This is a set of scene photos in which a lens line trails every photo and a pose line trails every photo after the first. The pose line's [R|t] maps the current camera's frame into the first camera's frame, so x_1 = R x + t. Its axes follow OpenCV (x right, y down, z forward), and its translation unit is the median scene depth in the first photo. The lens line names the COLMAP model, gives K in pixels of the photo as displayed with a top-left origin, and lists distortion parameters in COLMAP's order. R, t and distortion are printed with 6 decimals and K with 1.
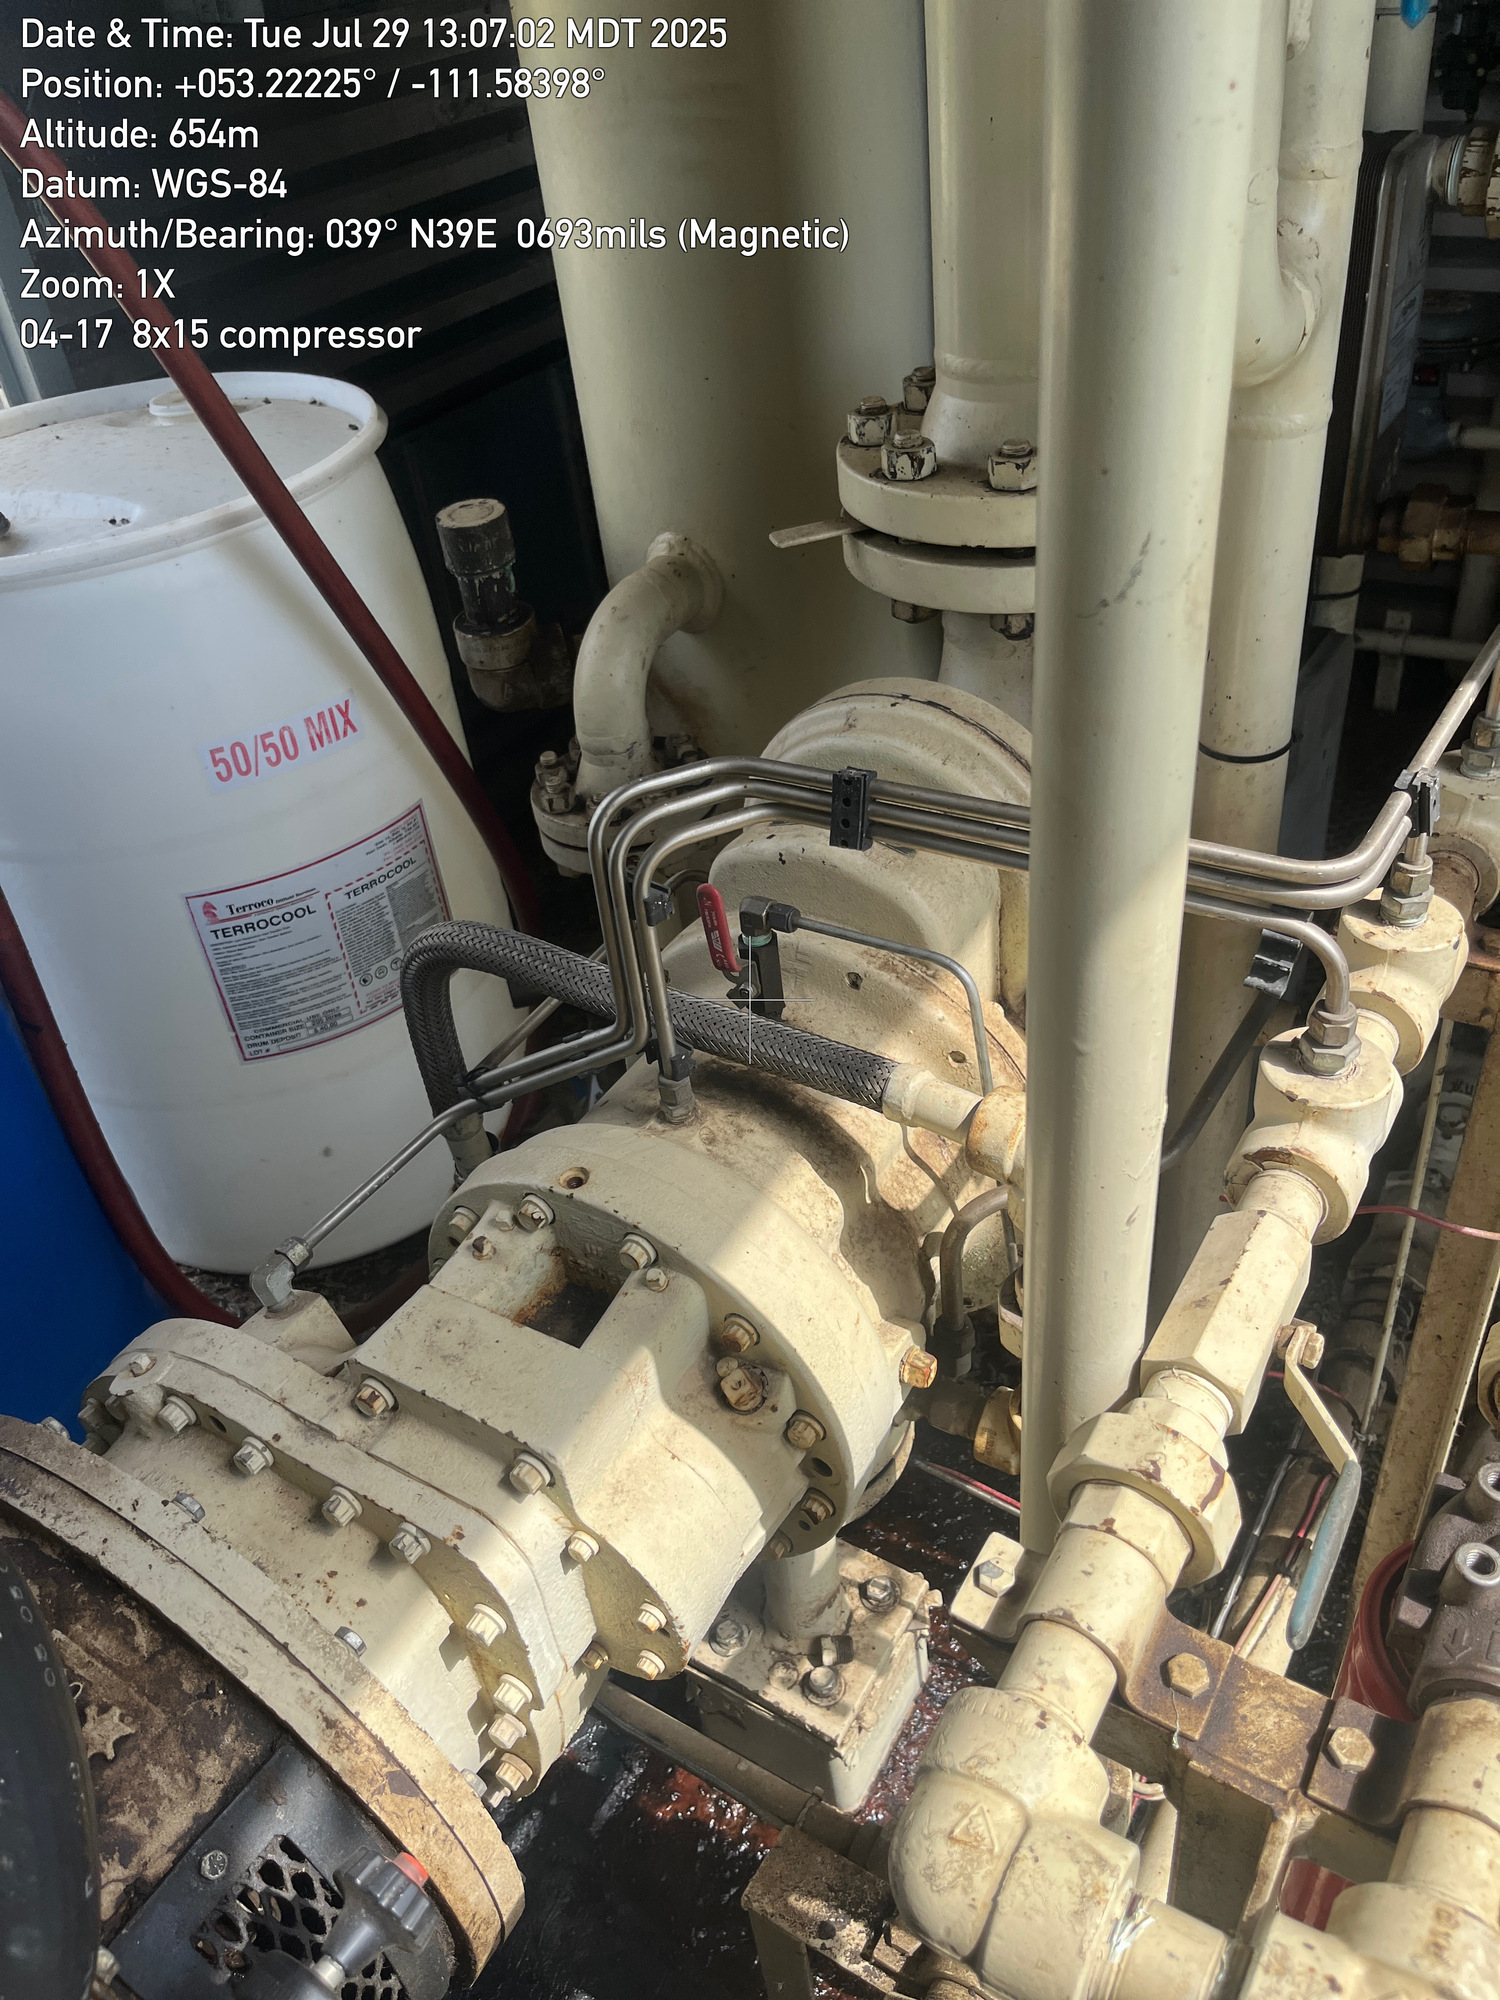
lens RADIAL K [[1515.6, 0, 750.0], [0, 1515.6, 1000.0], [0, 0, 1]] dist [0.039893, -0.037711]
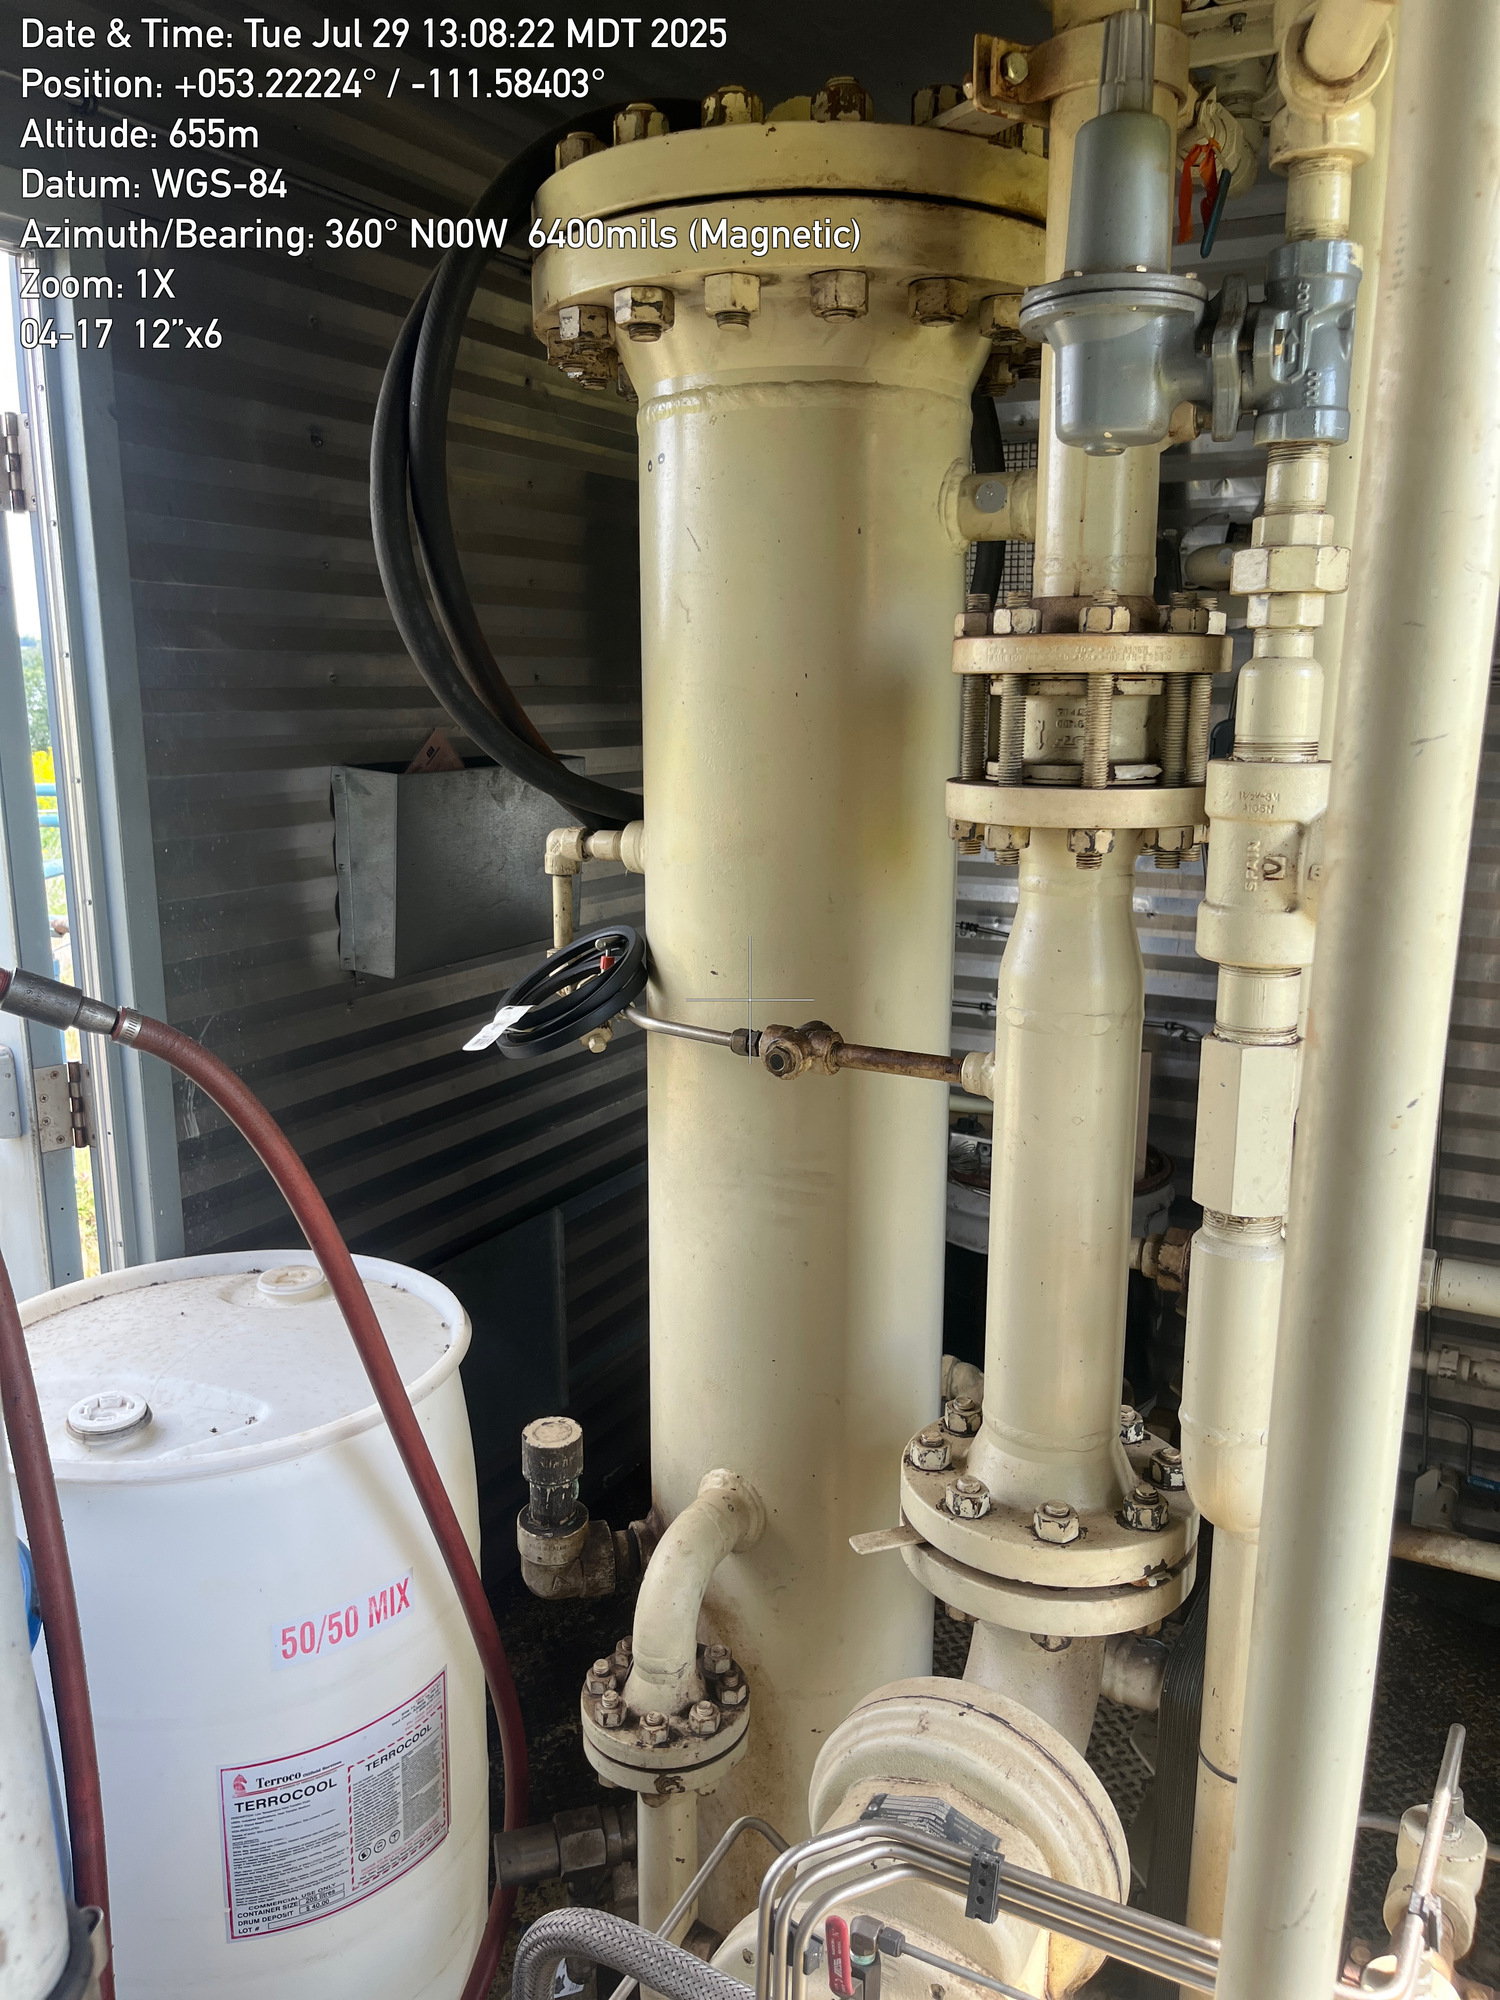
lens RADIAL K [[1506.1, 0, 733.3], [0, 1506.1, 1001.4], [0, 0, 1]] dist [0.069091, -0.110233]
pose [[0.993530, 0.092705, 0.065612, -0.147152], [-0.055768, 0.901469, -0.429236, -0.120075], [-0.098940, 0.422800, 0.900806, -0.208630]]
